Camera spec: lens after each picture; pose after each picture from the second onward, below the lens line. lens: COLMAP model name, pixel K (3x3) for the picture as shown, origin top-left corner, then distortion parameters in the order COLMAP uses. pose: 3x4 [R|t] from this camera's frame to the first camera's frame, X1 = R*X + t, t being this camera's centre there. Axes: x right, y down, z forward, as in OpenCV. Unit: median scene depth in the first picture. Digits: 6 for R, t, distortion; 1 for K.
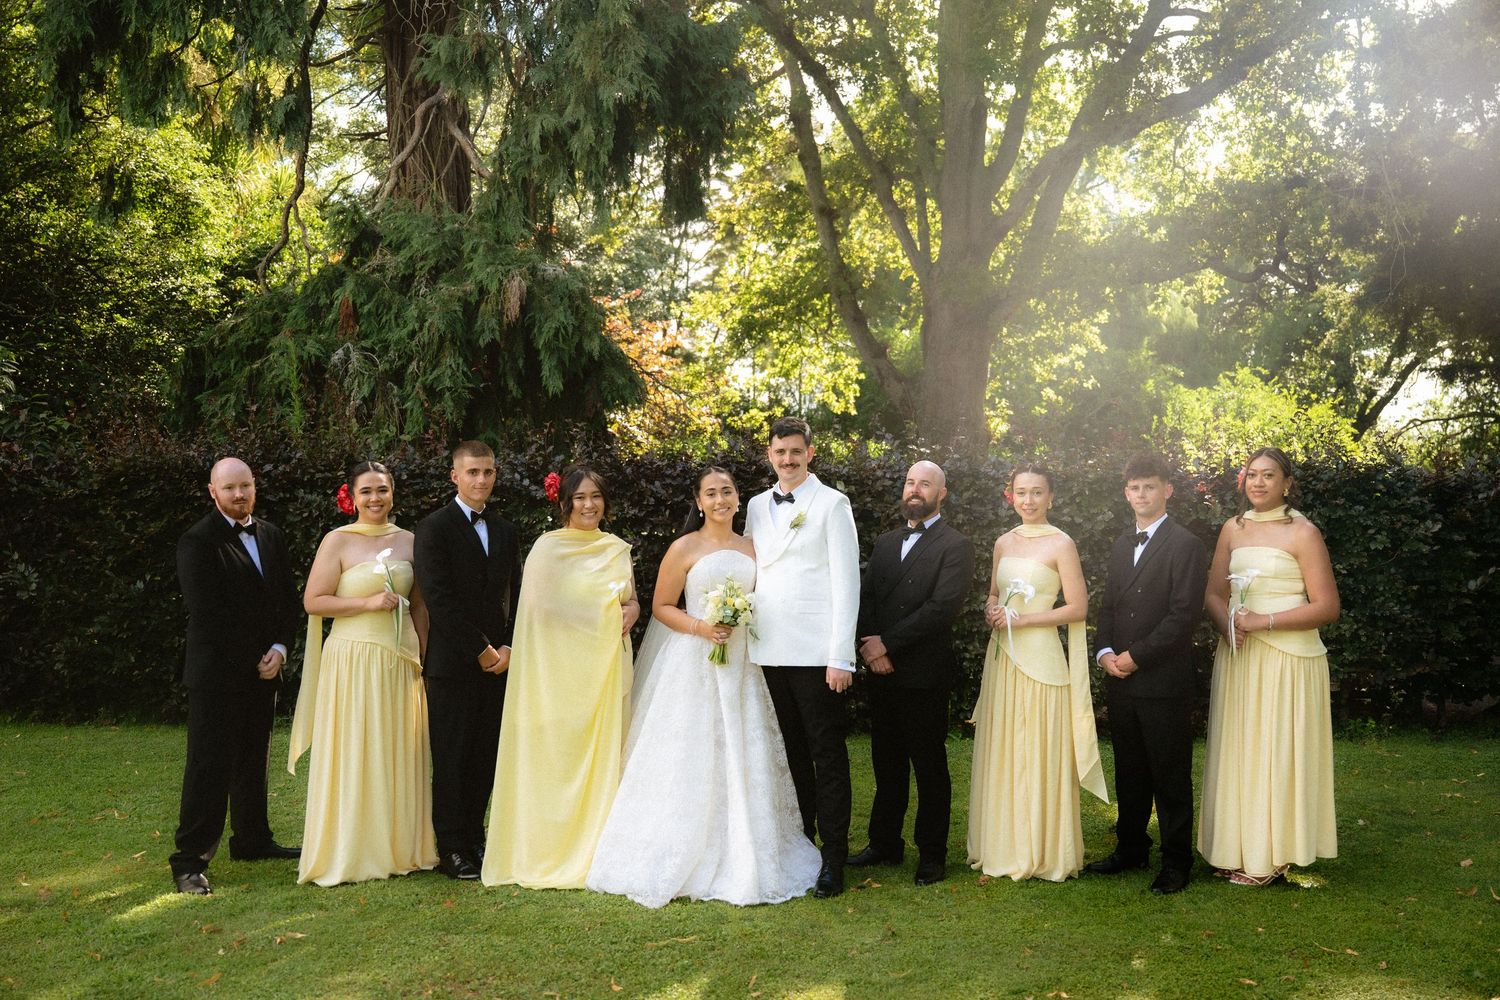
lens RADIAL K [[1443.4, 0, 748.3], [0, 1443.4, 495.2], [0, 0, 1]] dist [0.059170, 0.000000]
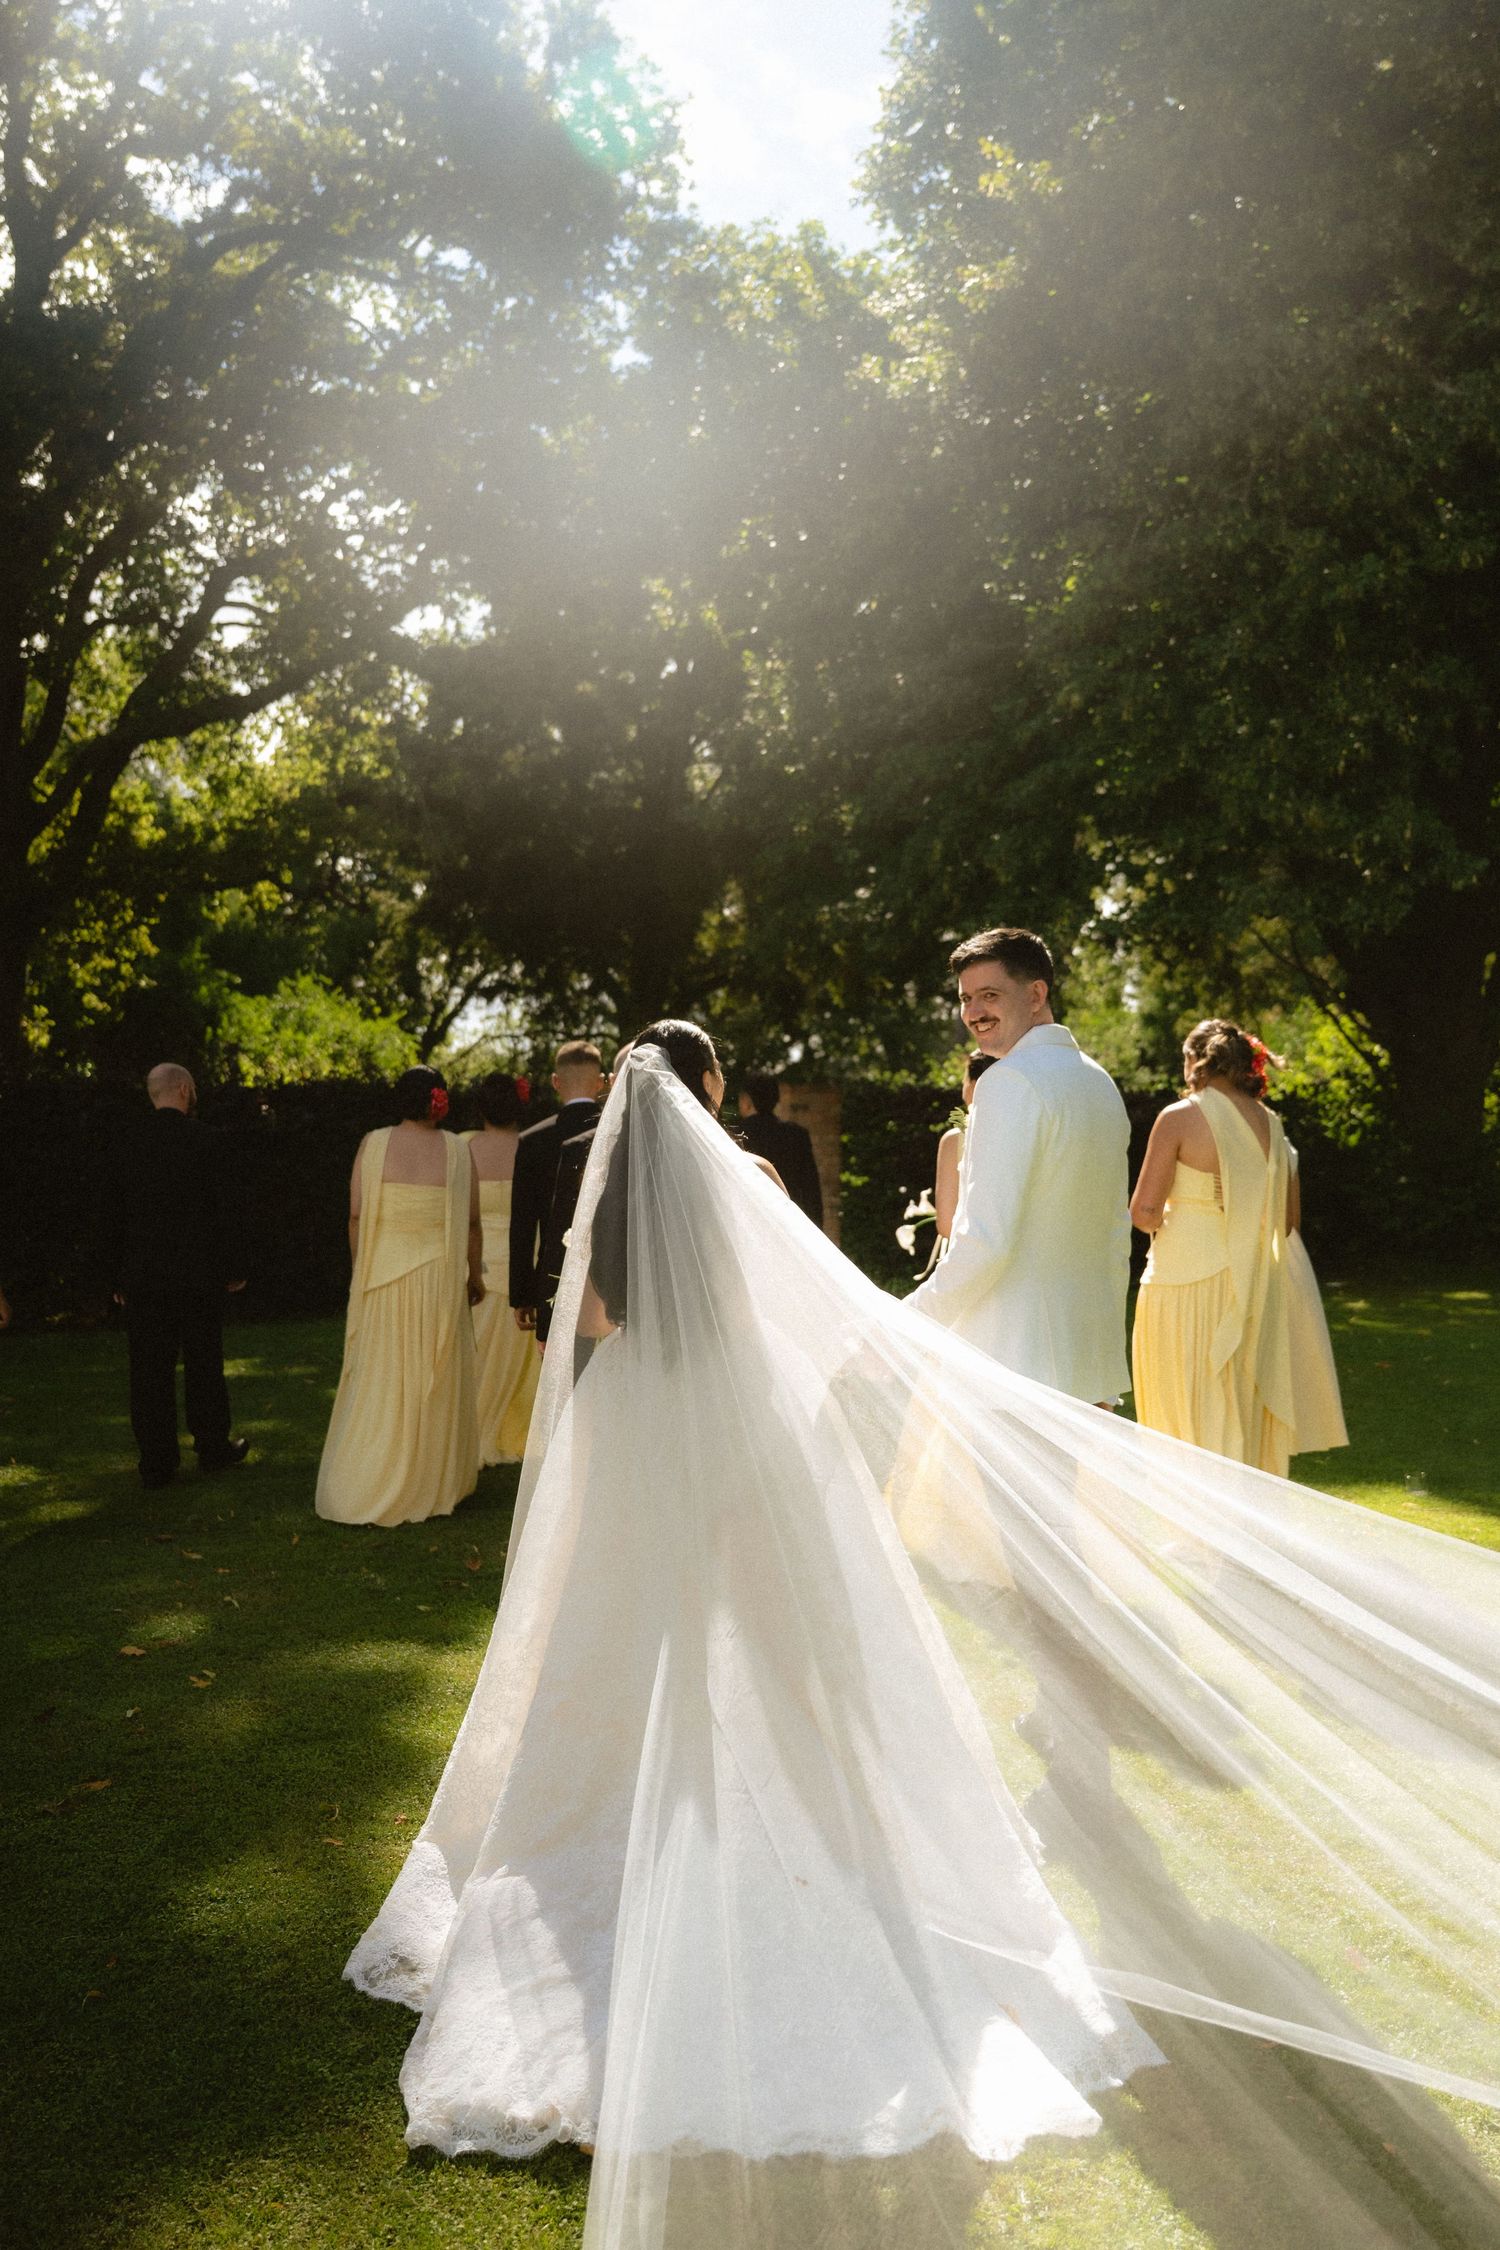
lens RADIAL K [[1816.8, 0, 745.1], [0, 1816.8, 1112.5], [0, 0, 1]] dist [-0.067590, -0.001829]
pose [[0.844318, -0.004135, 0.535826, -0.042241], [0.006890, 0.999971, -0.003139, 0.003671], [-0.535798, 0.006342, 0.844322, -0.129736]]
